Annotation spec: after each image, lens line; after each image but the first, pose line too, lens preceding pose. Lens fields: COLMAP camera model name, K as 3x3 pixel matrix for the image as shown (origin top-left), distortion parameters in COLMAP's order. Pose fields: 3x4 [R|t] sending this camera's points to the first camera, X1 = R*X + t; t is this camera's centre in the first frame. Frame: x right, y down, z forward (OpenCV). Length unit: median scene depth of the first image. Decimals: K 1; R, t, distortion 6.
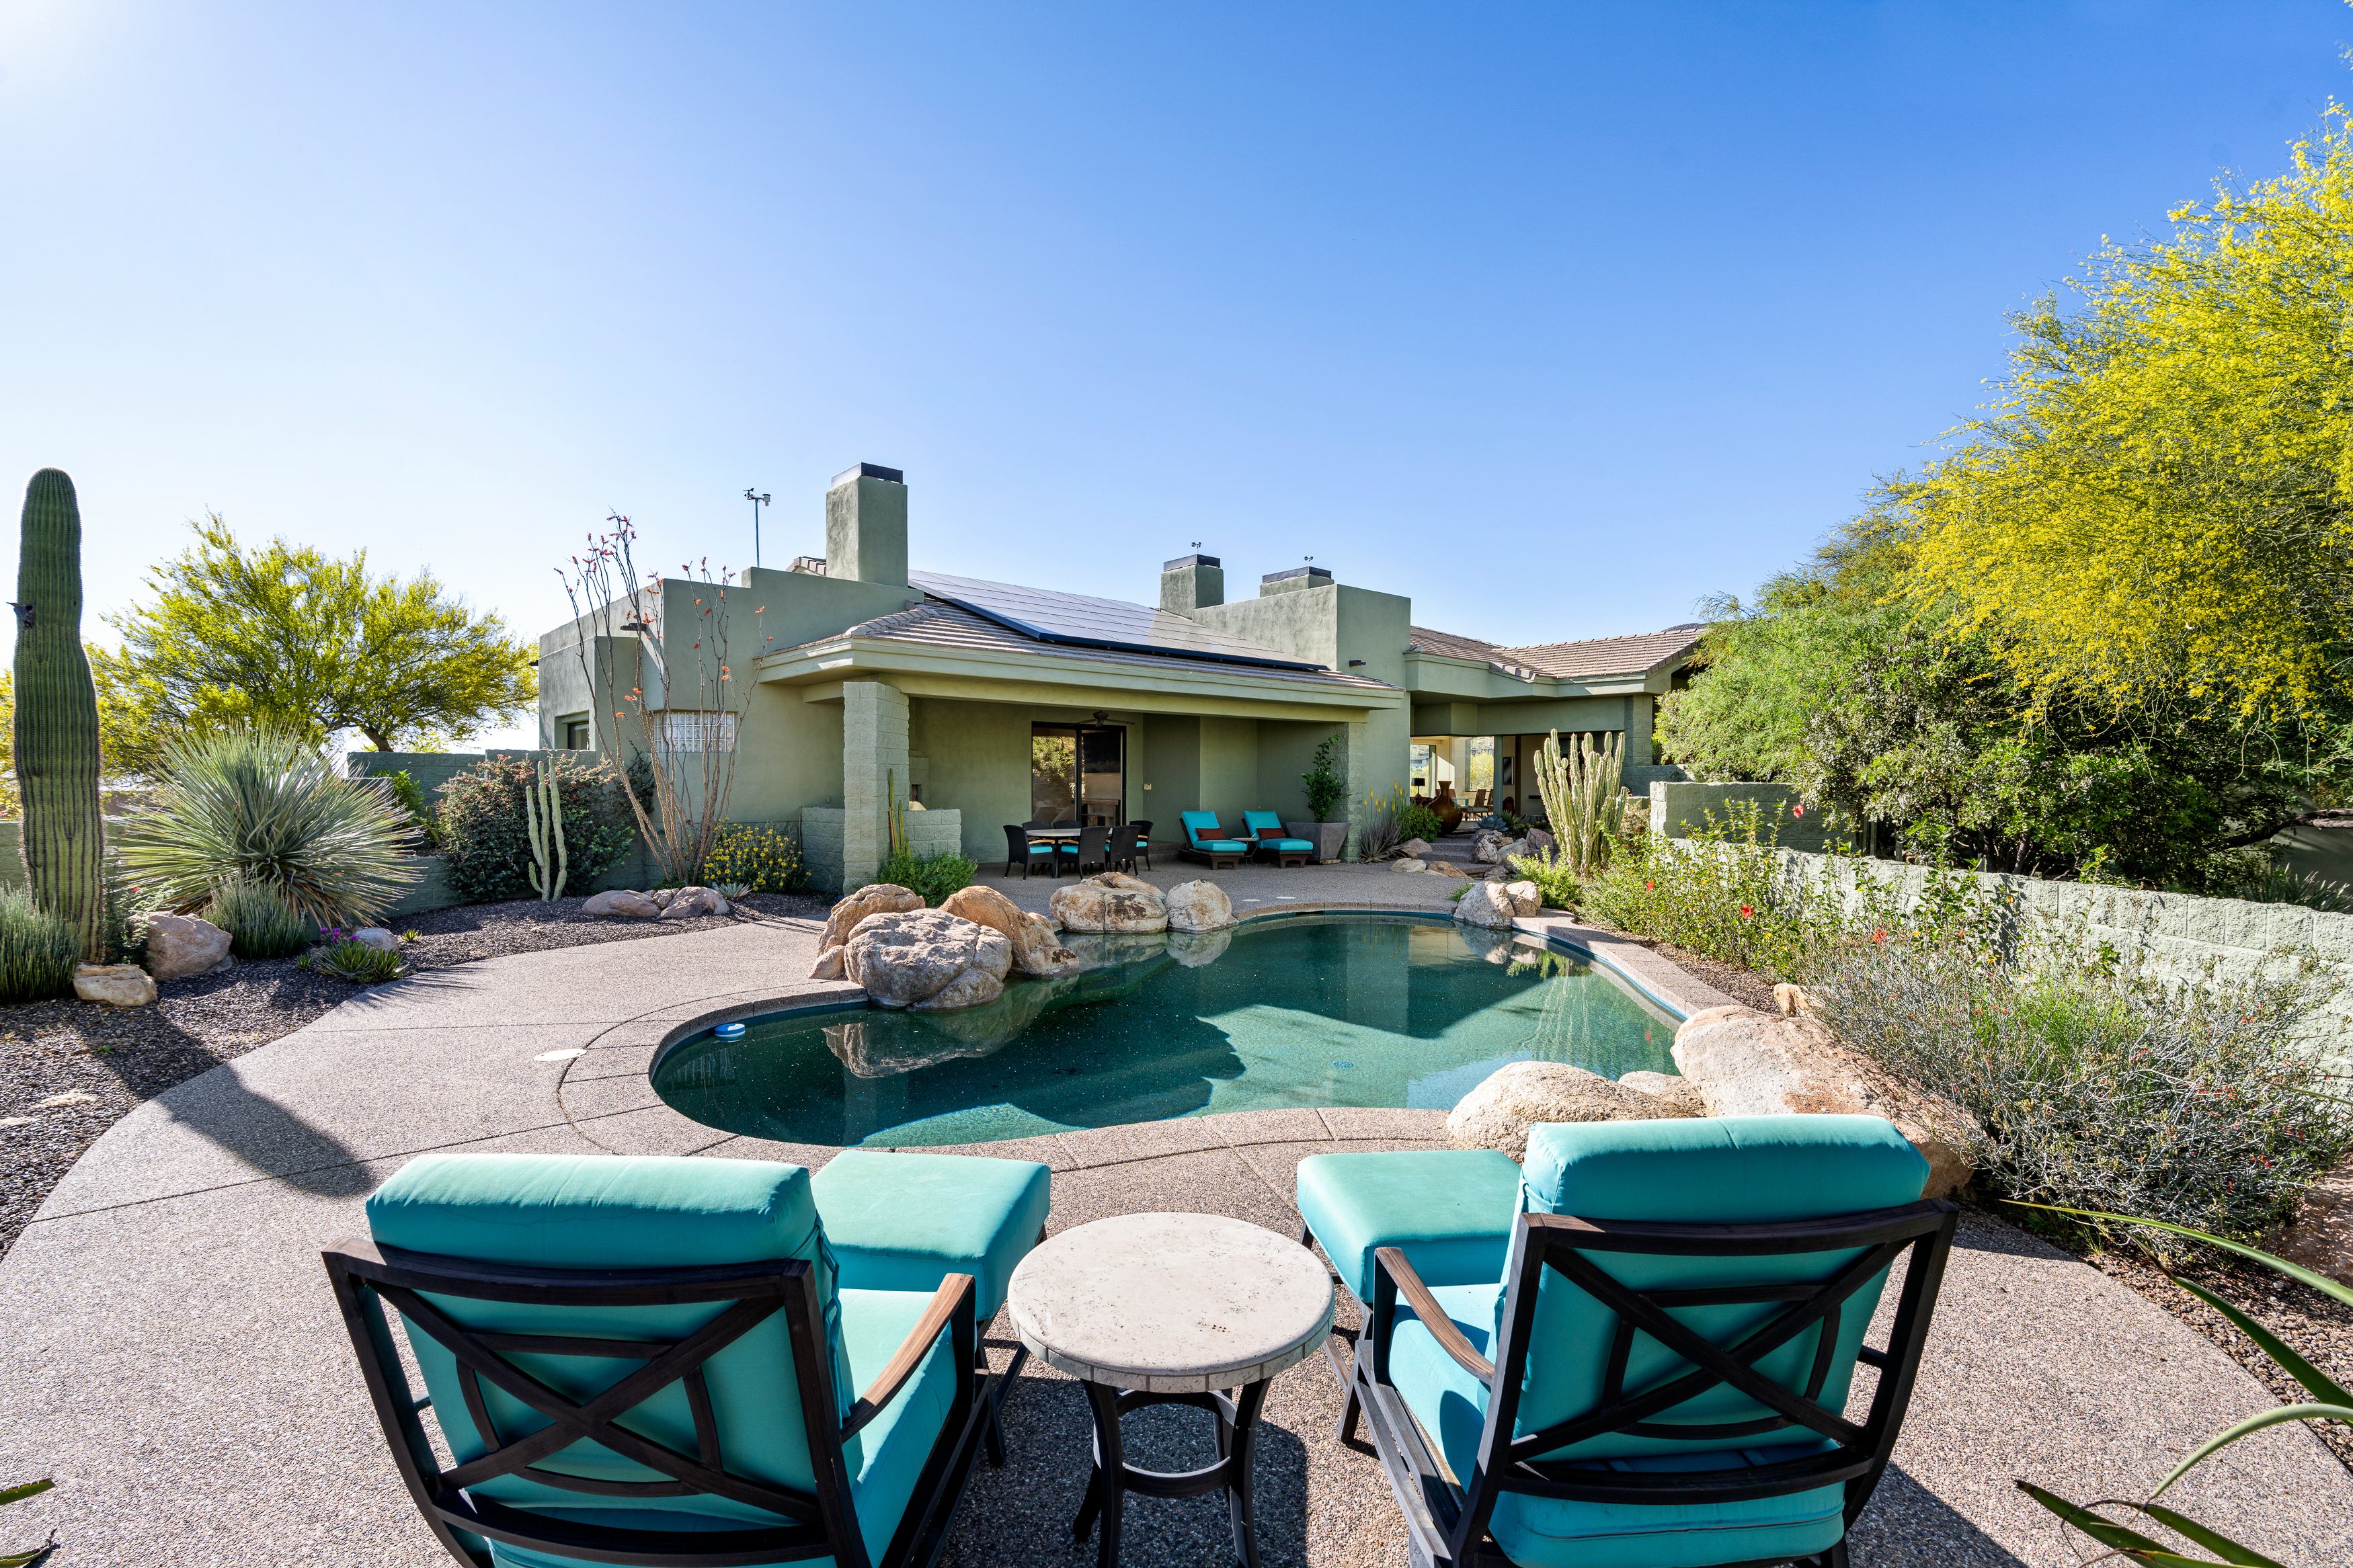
lens RADIAL K [[1070.7, 0, 1170.3], [0, 1070.7, 798.7], [0, 0, 1]] dist [-0.019477, 0.005851]
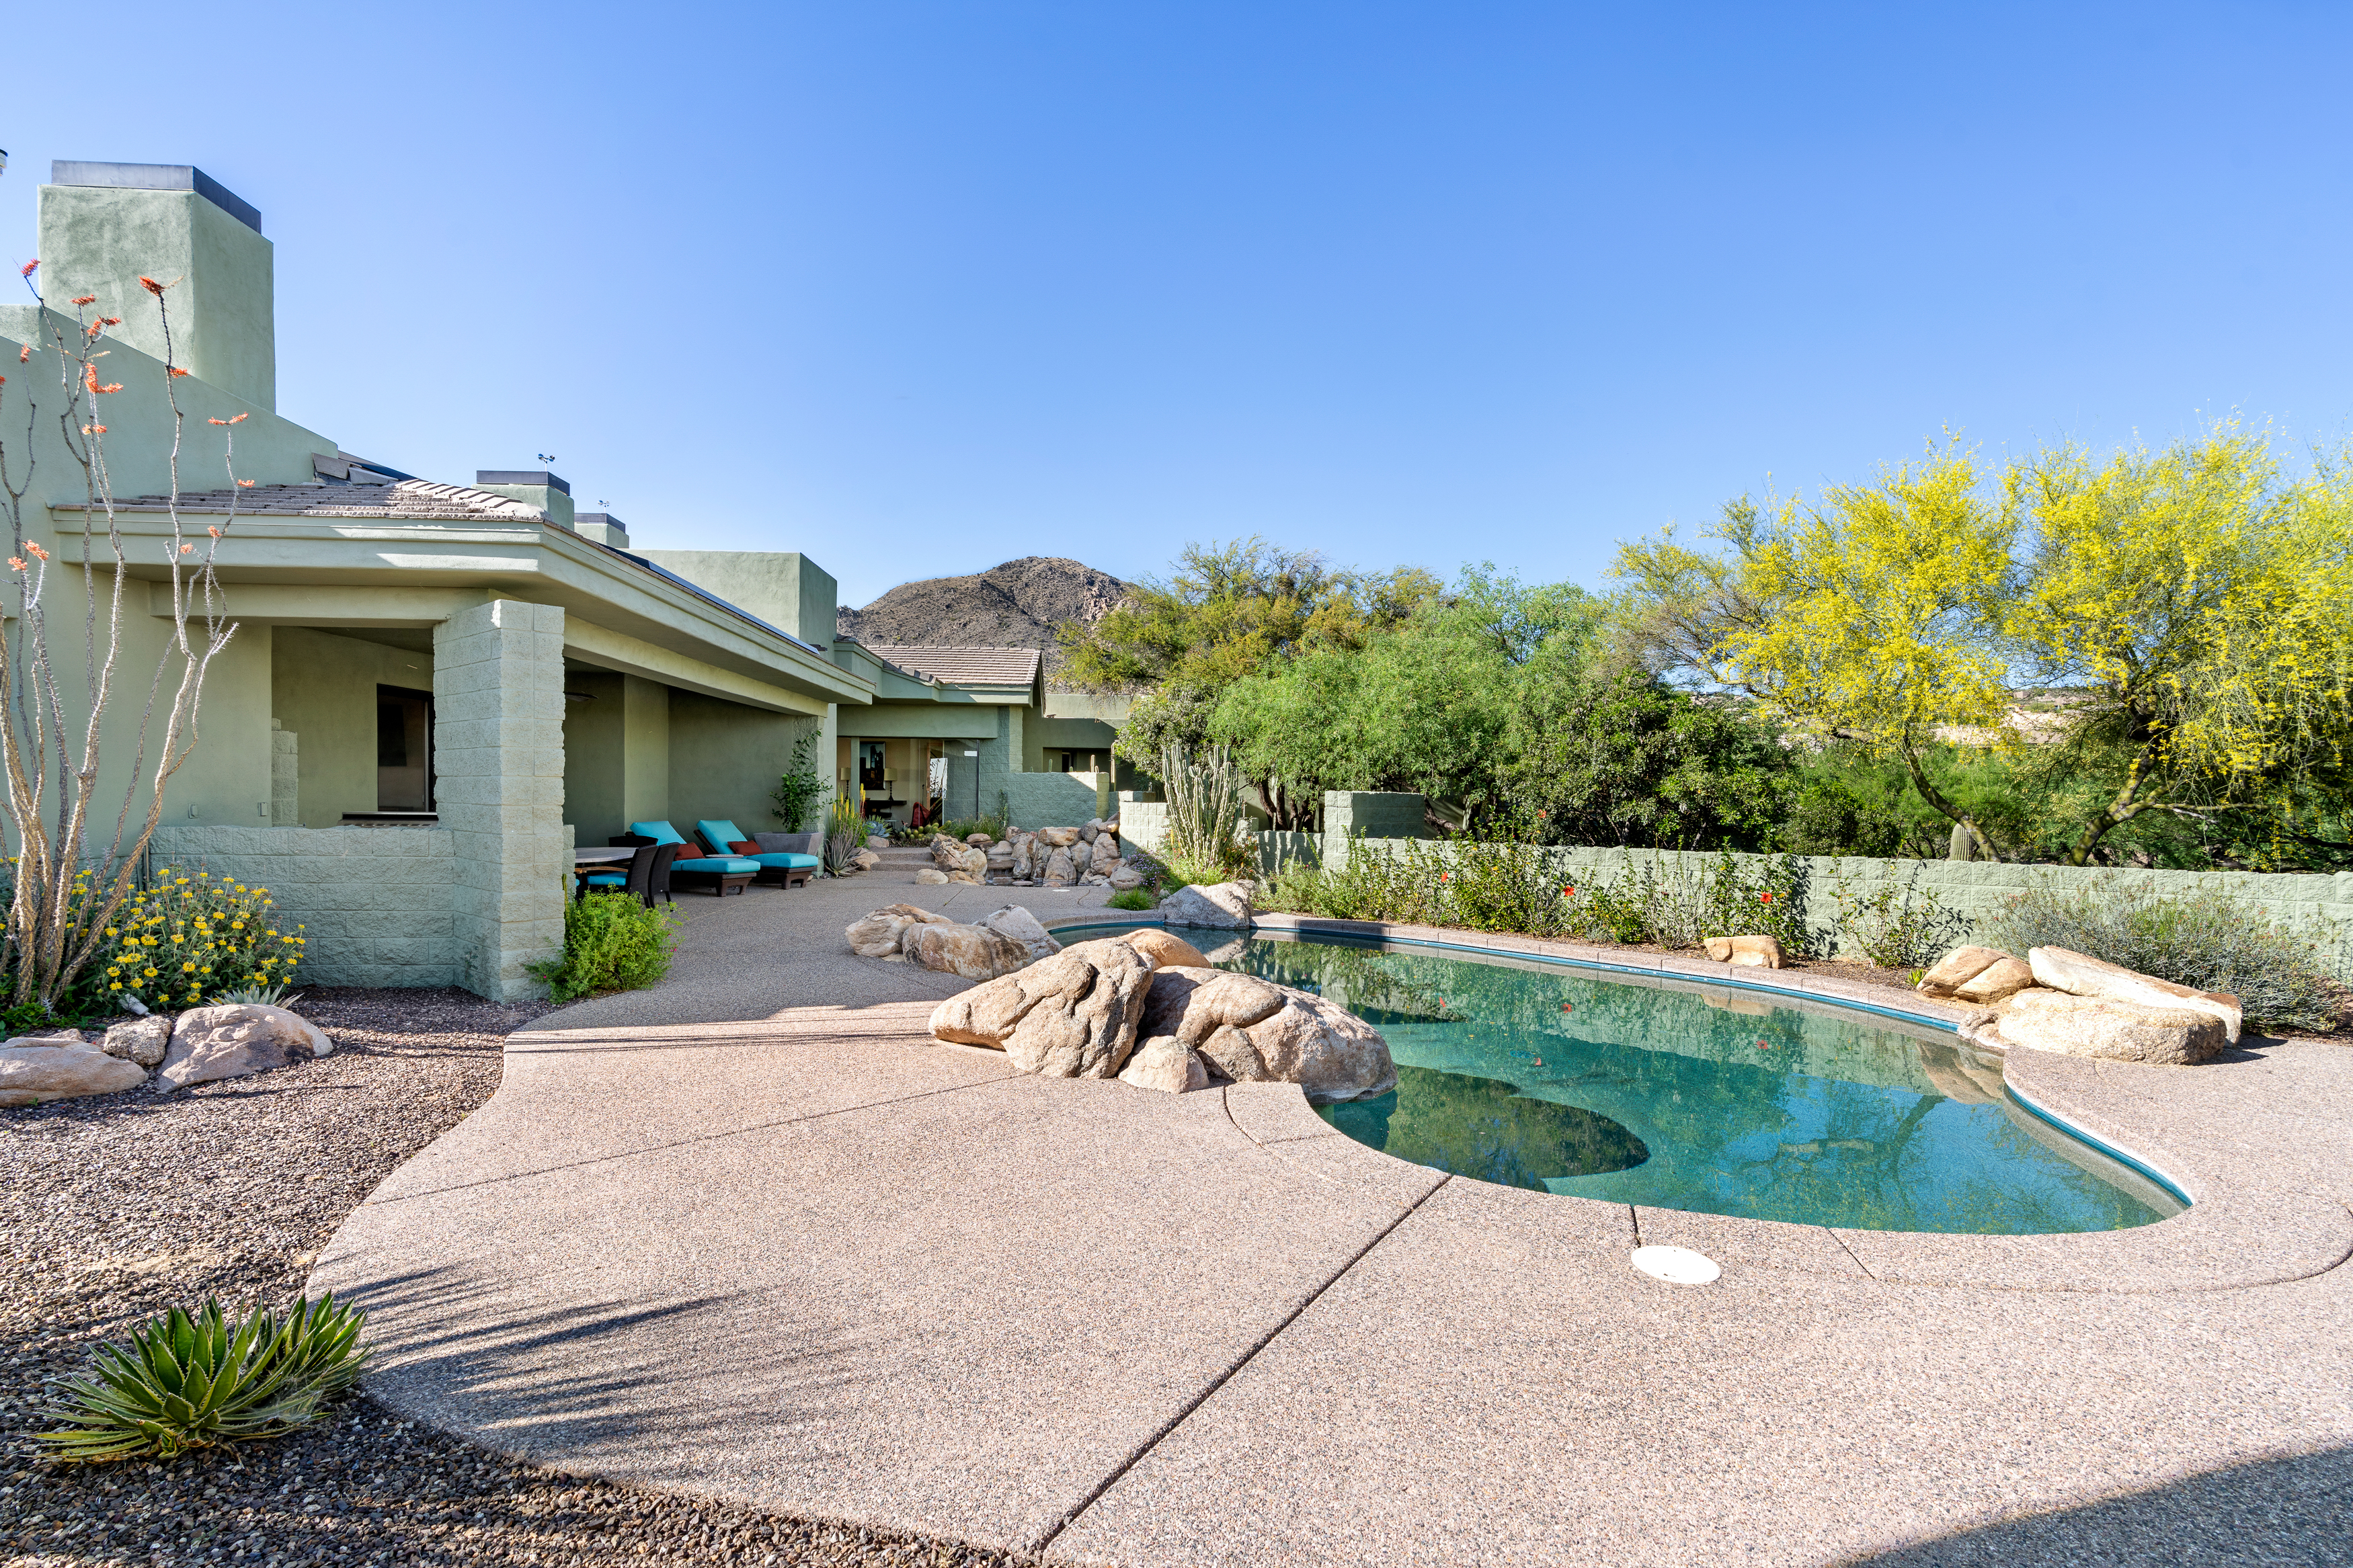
lens RADIAL K [[1070.7, 0, 1170.3], [0, 1070.7, 798.7], [0, 0, 1]] dist [-0.019477, 0.005851]
pose [[0.602639, 0.001381, 0.798013, -0.402861], [0.001597, 0.999994, -0.002936, -0.001469], [-0.798012, 0.003044, 0.602633, 0.296271]]
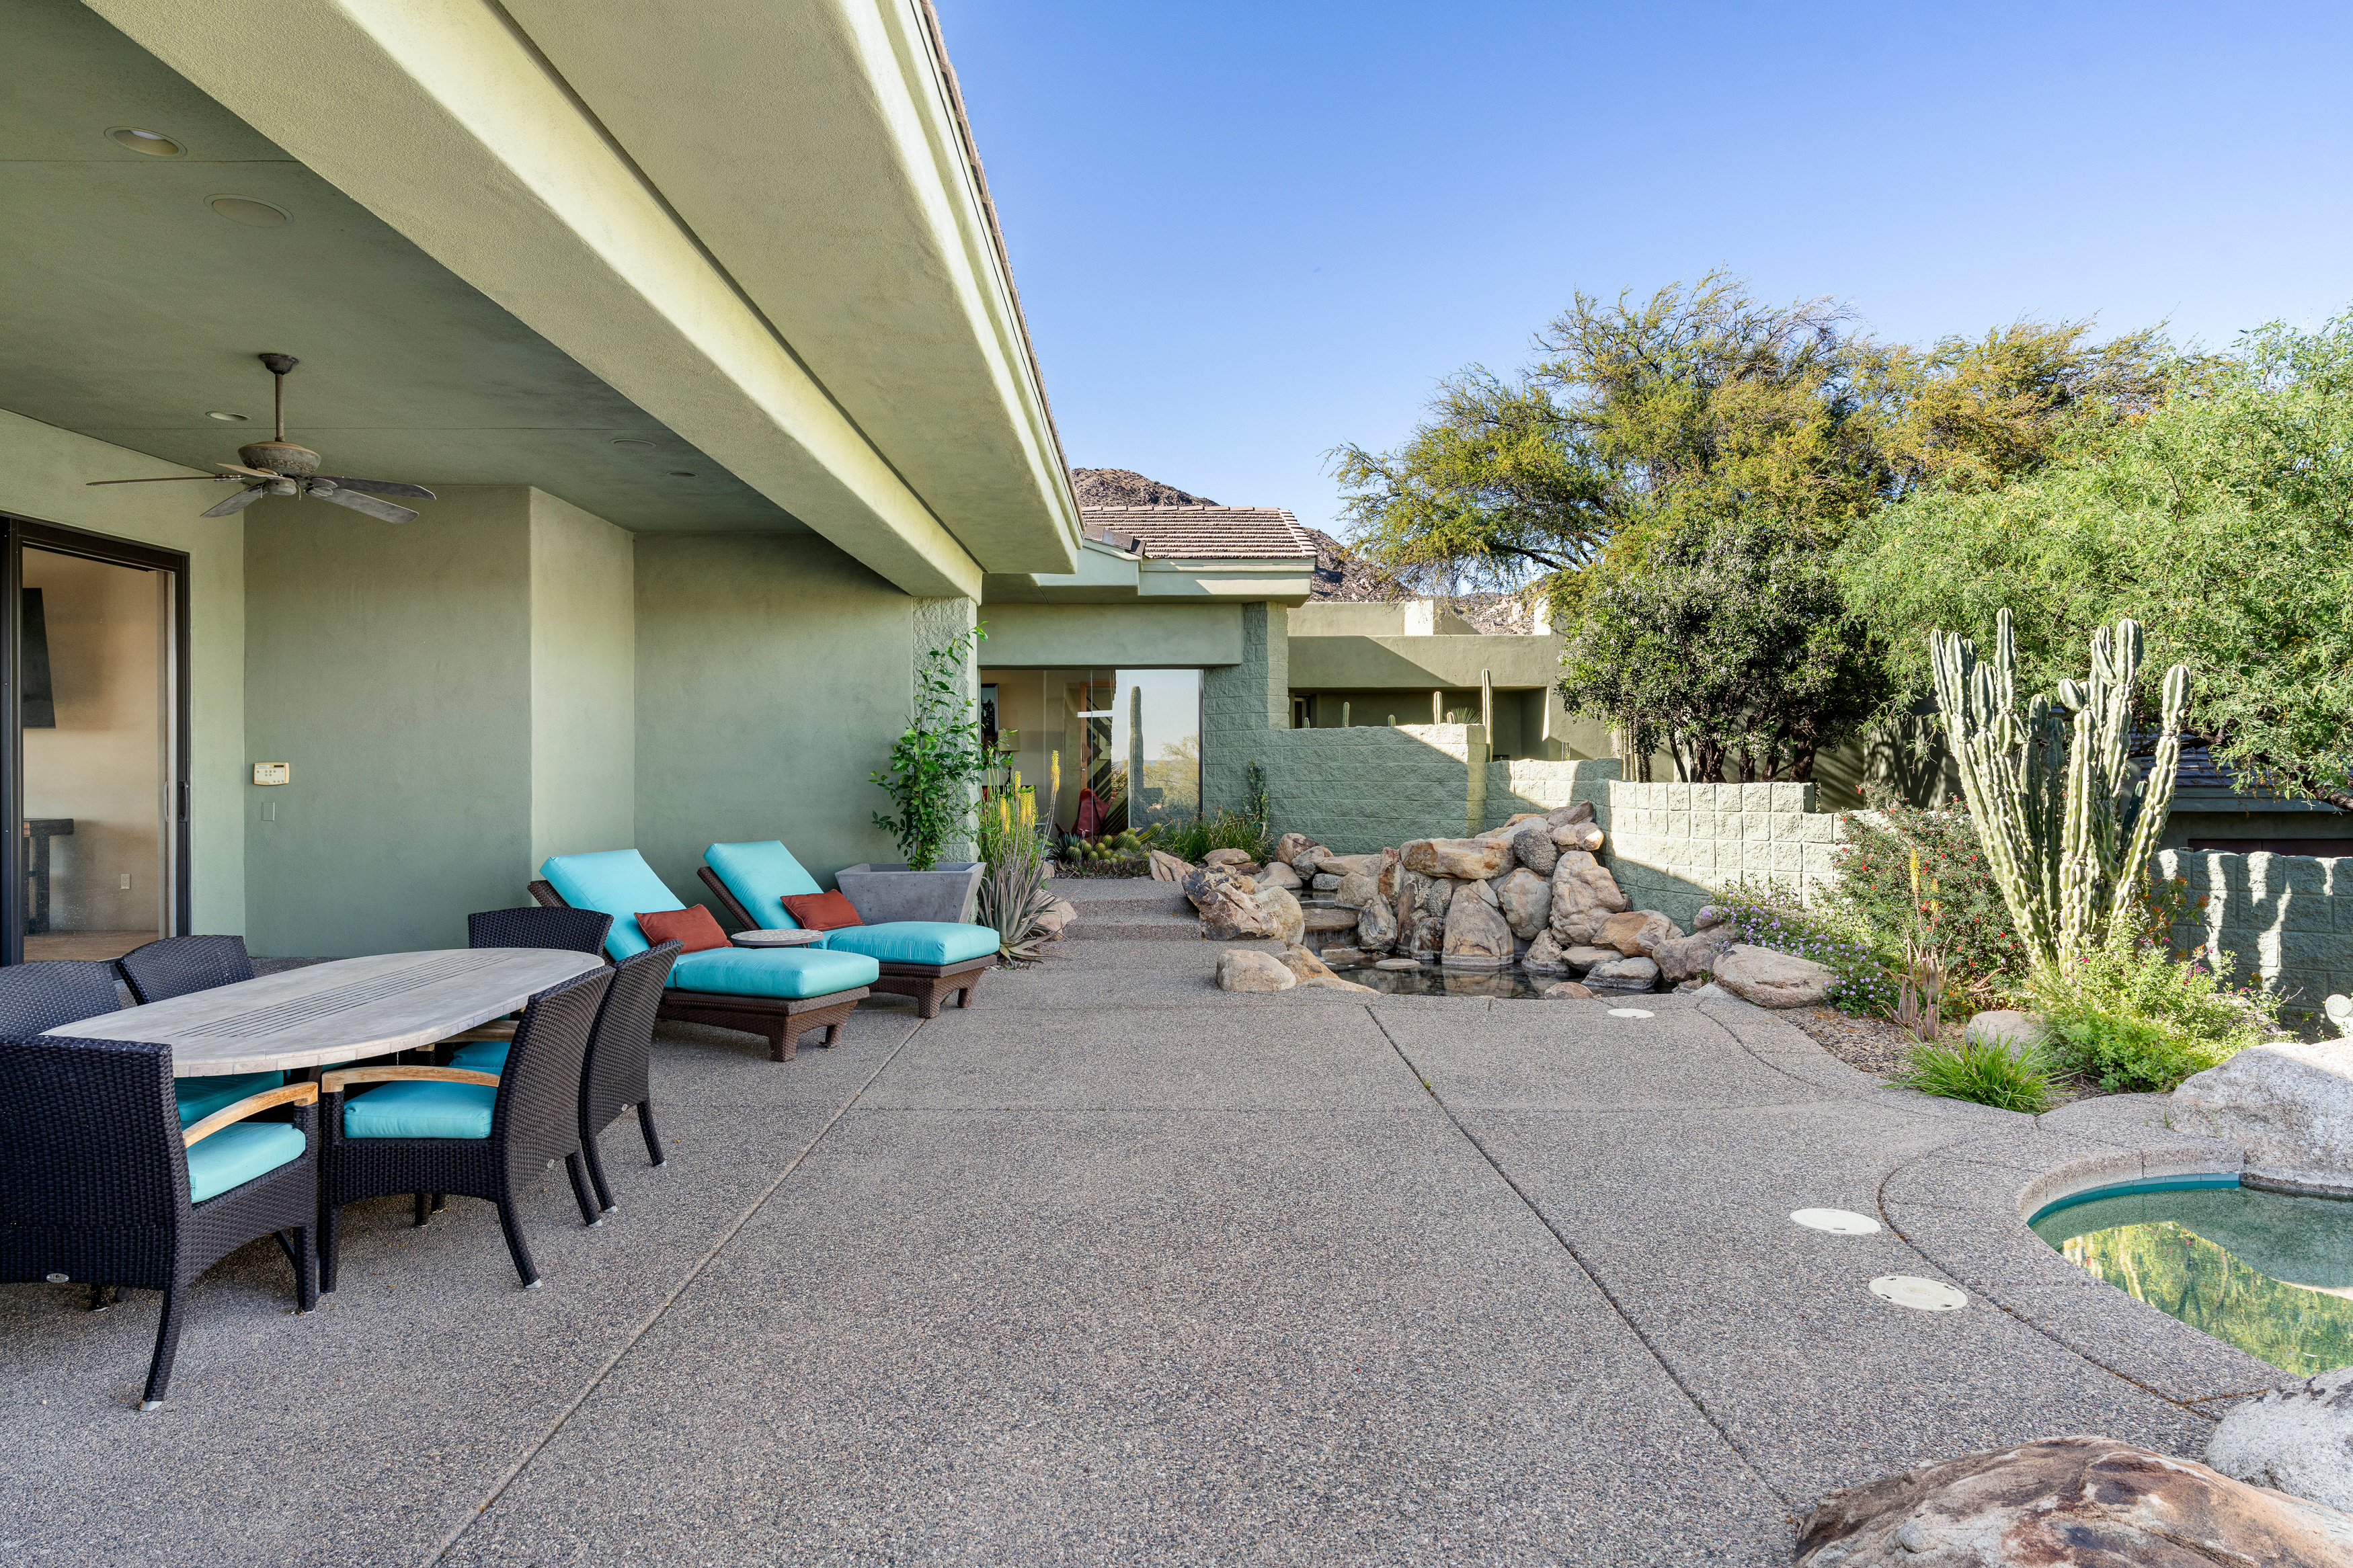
lens RADIAL K [[1378.3, 0, 1170.6], [0, 1378.3, 745.2], [0, 0, 1]] dist [-0.001548, -0.000185]
pose [[0.651410, 0.007931, 0.758685, -0.178696], [0.018683, 0.999474, -0.026490, -0.005285], [-0.758496, 0.031430, 0.650919, 0.729821]]
